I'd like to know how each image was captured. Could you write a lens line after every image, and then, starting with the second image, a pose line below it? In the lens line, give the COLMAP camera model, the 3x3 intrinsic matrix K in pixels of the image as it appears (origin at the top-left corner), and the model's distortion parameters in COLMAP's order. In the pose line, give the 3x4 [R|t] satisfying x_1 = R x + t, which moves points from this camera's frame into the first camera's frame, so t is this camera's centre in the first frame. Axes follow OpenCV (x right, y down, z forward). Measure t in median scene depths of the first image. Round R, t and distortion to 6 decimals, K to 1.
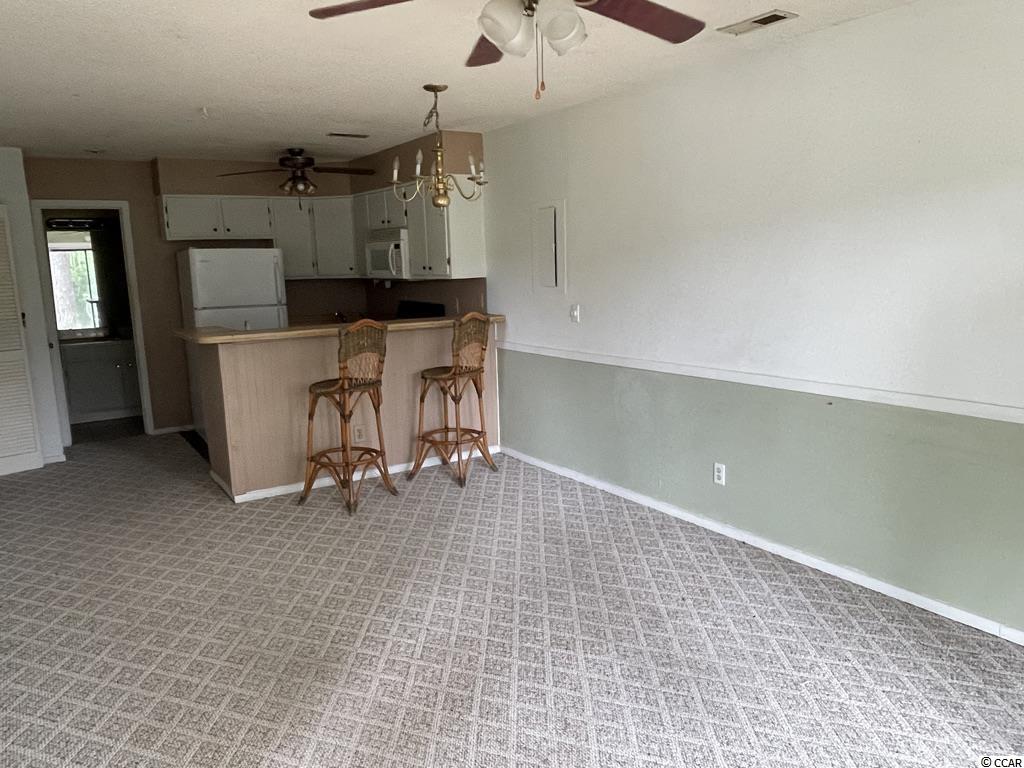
lens RADIAL K [[746.8, 0, 511.8], [0, 746.8, 382.6], [0, 0, 1]] dist [0.017042, -0.031615]
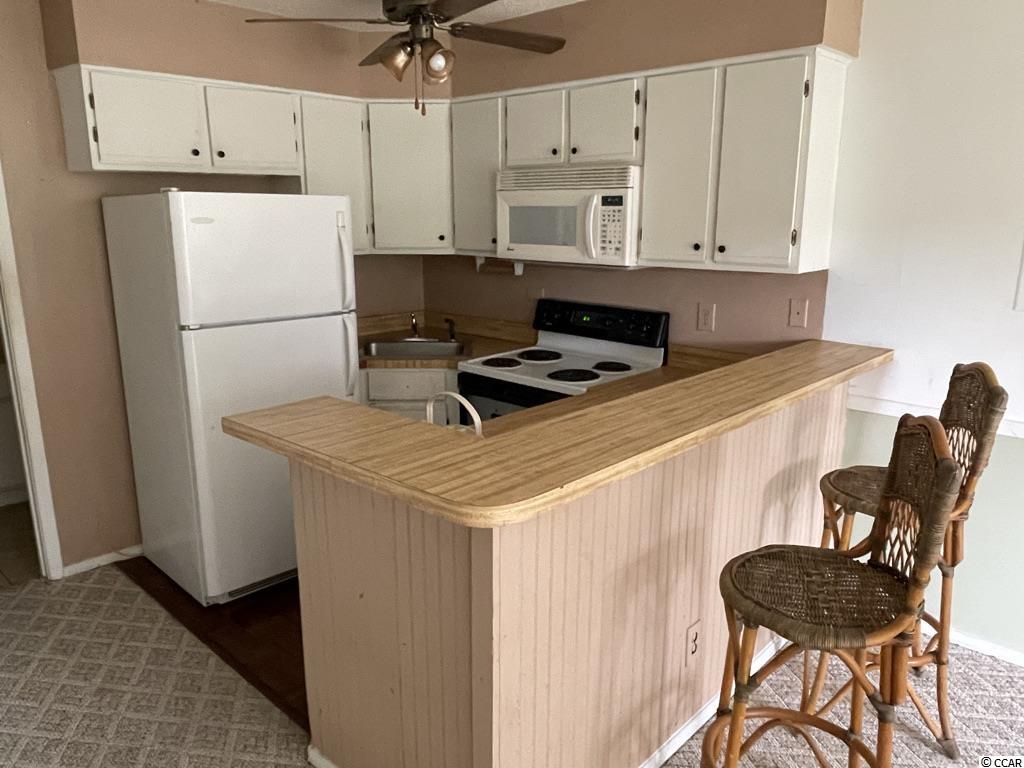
lens RADIAL K [[746.8, 0, 510.7], [0, 746.8, 385.2], [0, 0, 1]] dist [0.017042, -0.031615]
pose [[0.971416, -0.023792, 0.236189, -0.414240], [0.009444, 0.998050, 0.061694, -0.109586], [-0.237196, -0.057700, 0.969747, 0.632921]]
